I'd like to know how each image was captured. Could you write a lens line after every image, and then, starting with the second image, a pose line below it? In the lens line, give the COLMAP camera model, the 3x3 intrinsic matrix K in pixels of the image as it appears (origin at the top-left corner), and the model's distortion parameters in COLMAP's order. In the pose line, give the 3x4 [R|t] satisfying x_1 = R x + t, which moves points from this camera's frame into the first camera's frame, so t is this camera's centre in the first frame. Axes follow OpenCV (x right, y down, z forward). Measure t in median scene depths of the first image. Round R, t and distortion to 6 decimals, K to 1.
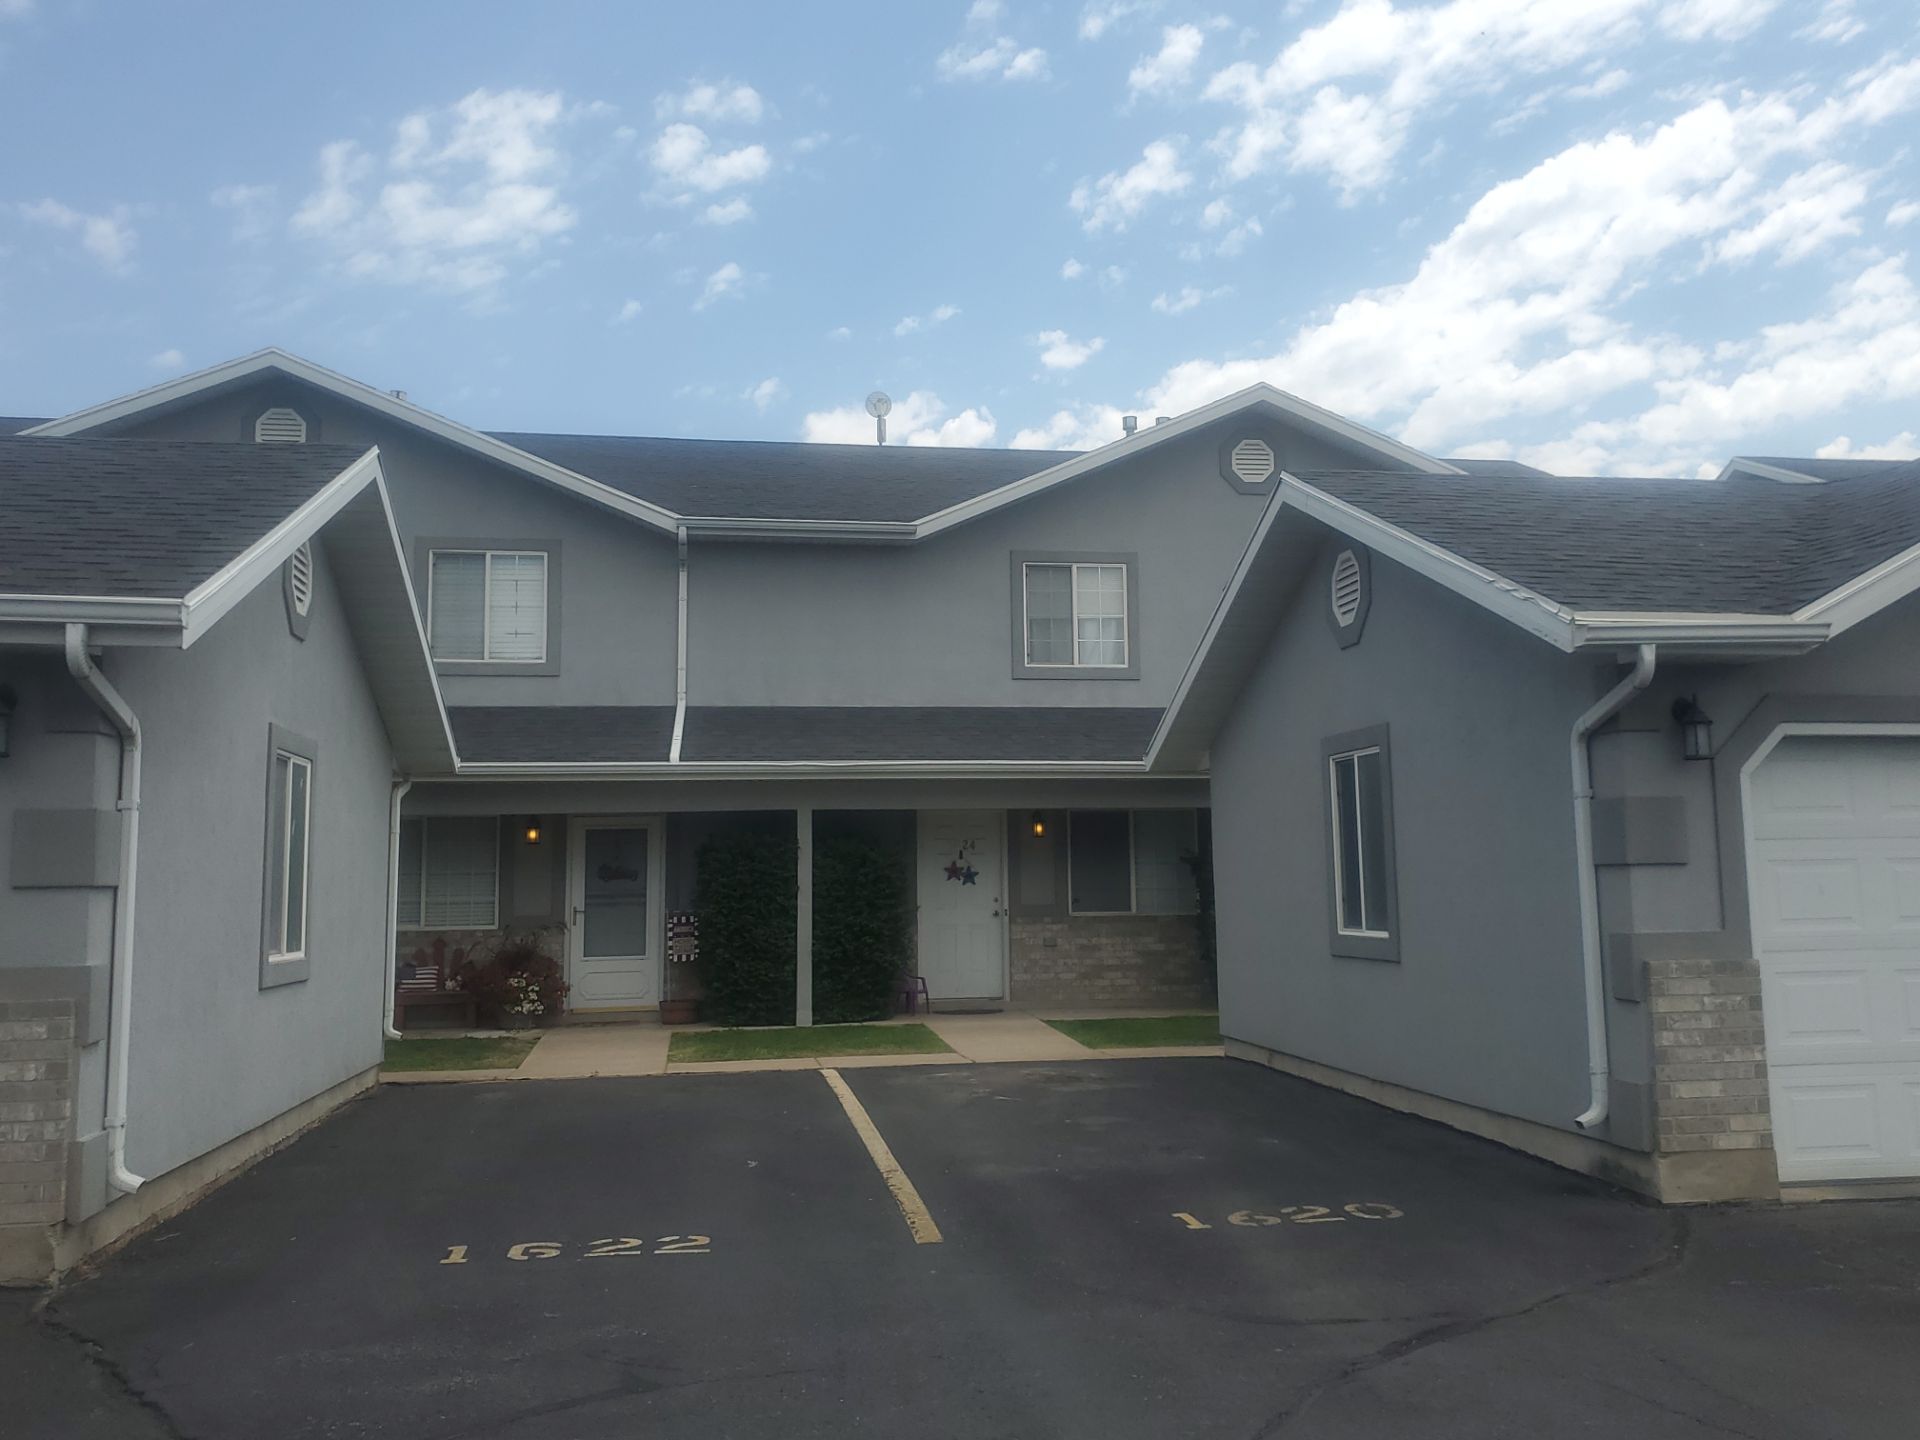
lens RADIAL K [[1726.9, 0, 997.1], [0, 1726.9, 707.6], [0, 0, 1]] dist [0.028323, -0.017876]
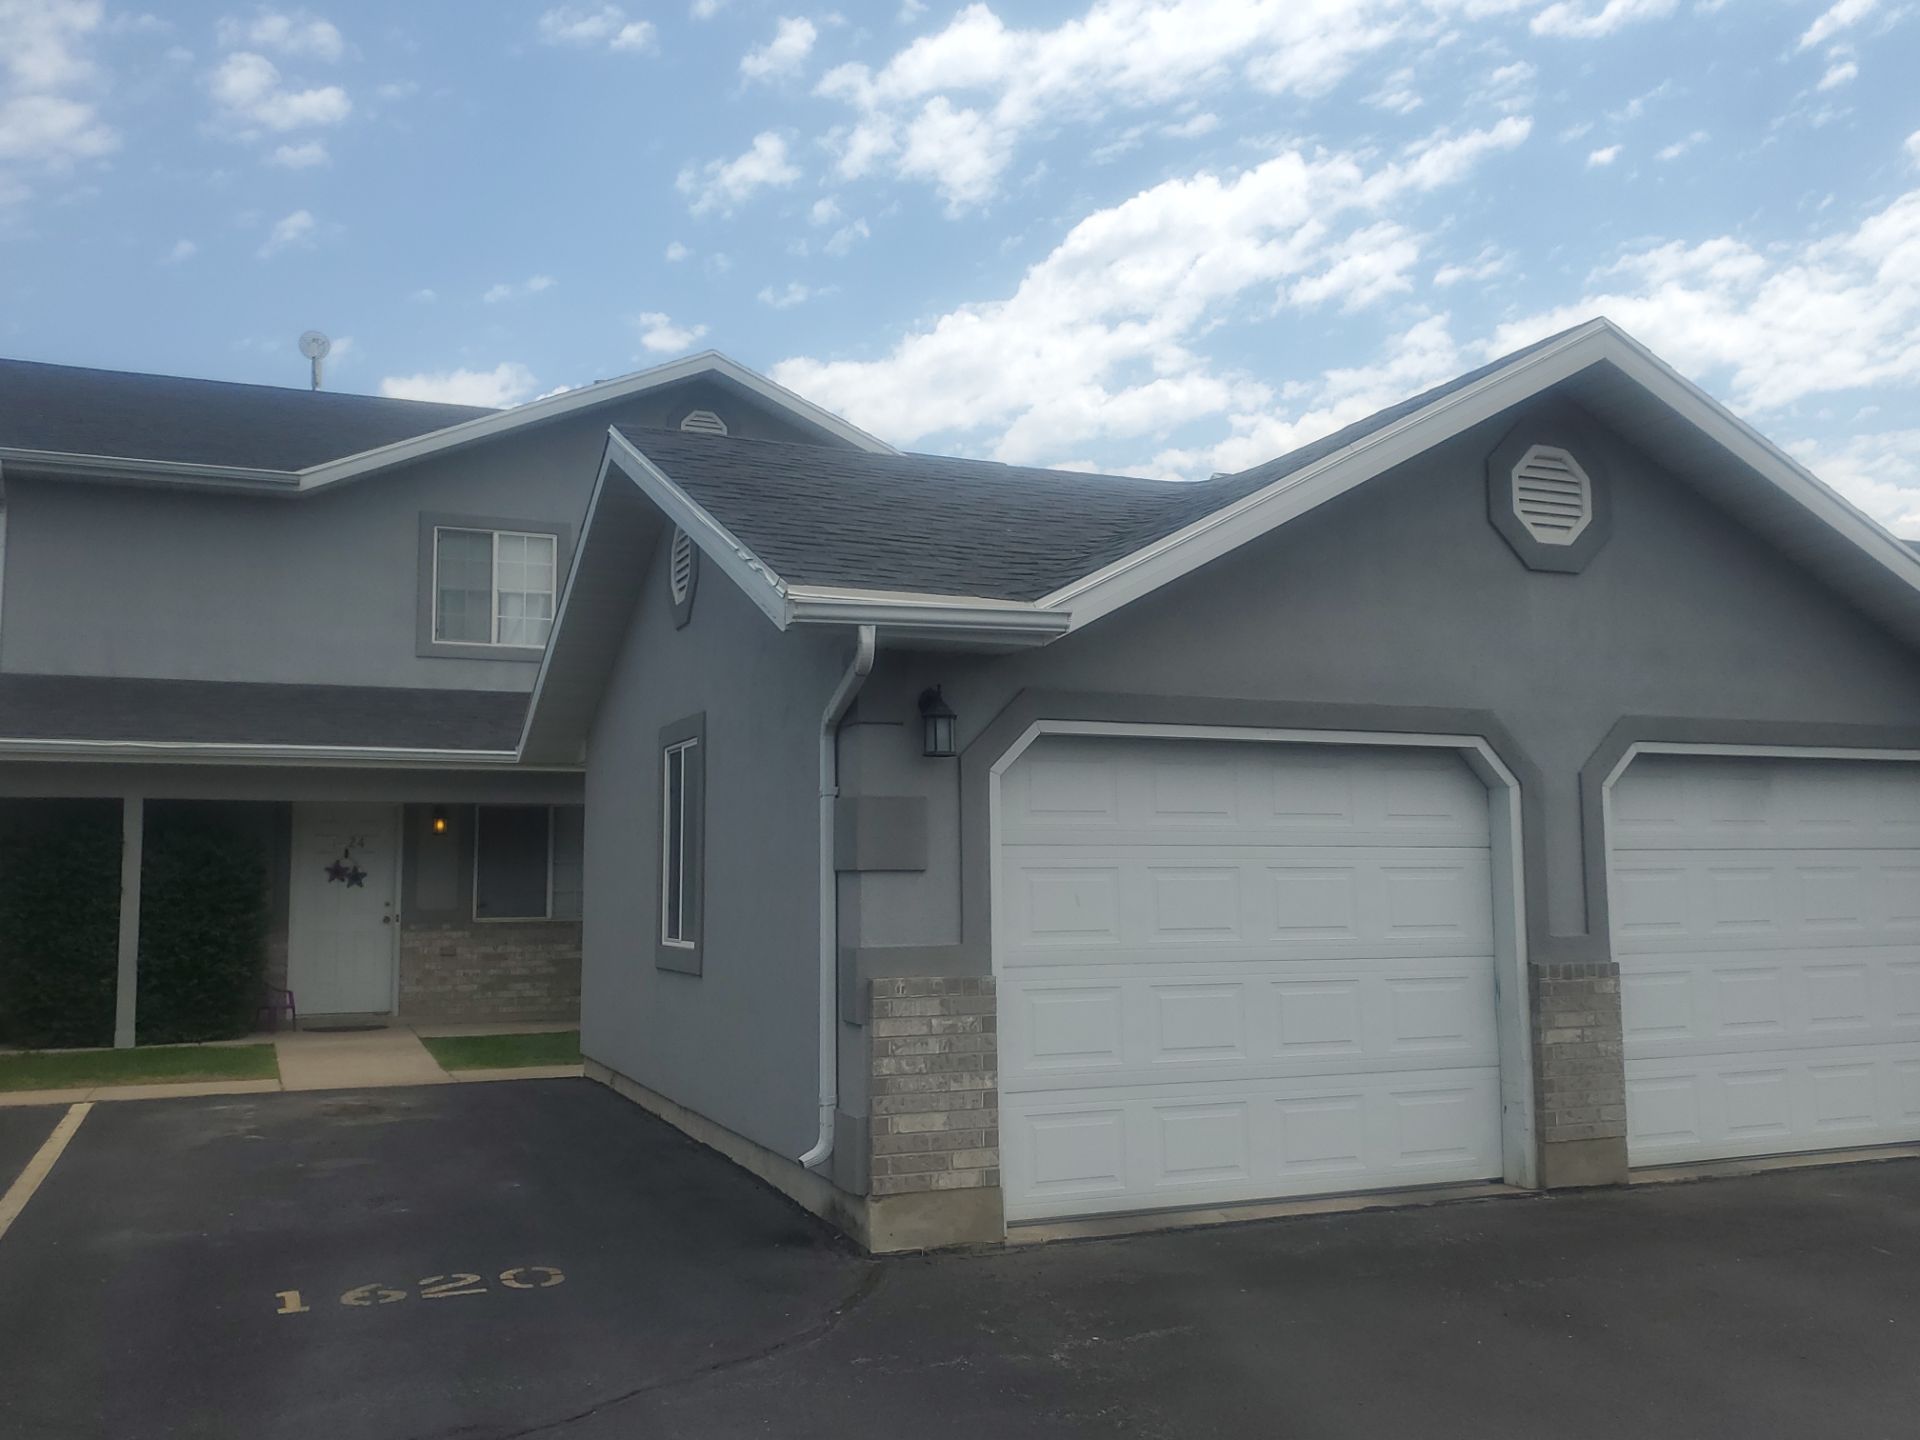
lens RADIAL K [[1726.9, 0, 1004.4], [0, 1726.9, 741.4], [0, 0, 1]] dist [0.028323, -0.017876]
pose [[0.971225, 0.028932, 0.236402, 0.106517], [-0.033682, 0.999303, 0.016081, 0.002781], [-0.235772, -0.023581, 0.971522, 0.057097]]
